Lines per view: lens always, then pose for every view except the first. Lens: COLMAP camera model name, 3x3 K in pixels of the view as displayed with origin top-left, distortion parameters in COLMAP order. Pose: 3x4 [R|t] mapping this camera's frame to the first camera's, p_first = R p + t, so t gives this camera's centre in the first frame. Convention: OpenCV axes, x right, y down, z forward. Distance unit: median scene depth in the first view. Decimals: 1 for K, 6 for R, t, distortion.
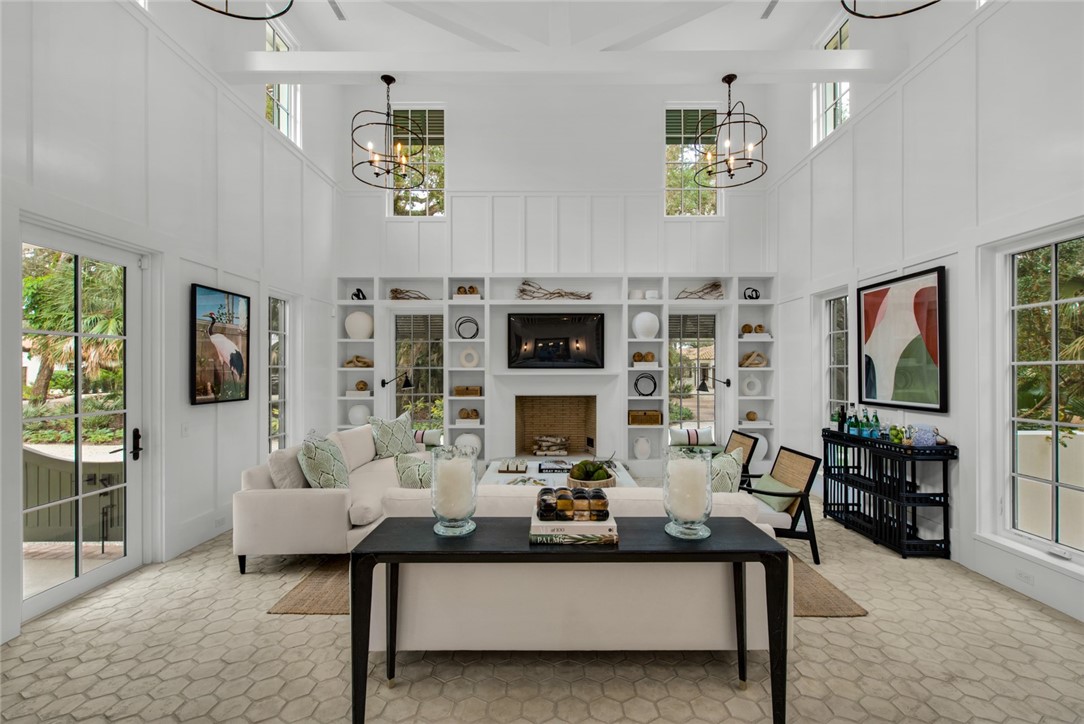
lens RADIAL K [[466.9, 0, 544.7], [0, 466.9, 366.7], [0, 0, 1]] dist [0.001664, 0.000206]
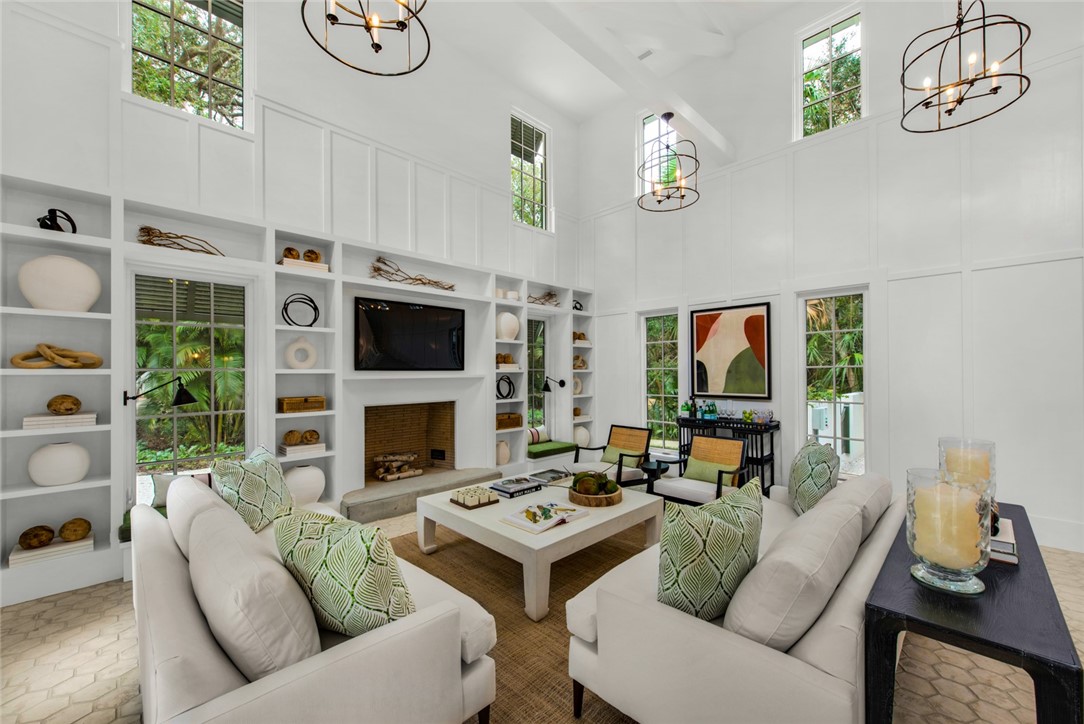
lens RADIAL K [[426.2, 0, 543.8], [0, 426.2, 365.6], [0, 0, 1]] dist [0.000437, 0.000255]
pose [[0.700254, 0.007042, 0.713860, -0.365321], [-0.001851, 0.999966, -0.008048, 0.000900], [-0.713892, 0.004314, 0.700243, 0.321598]]
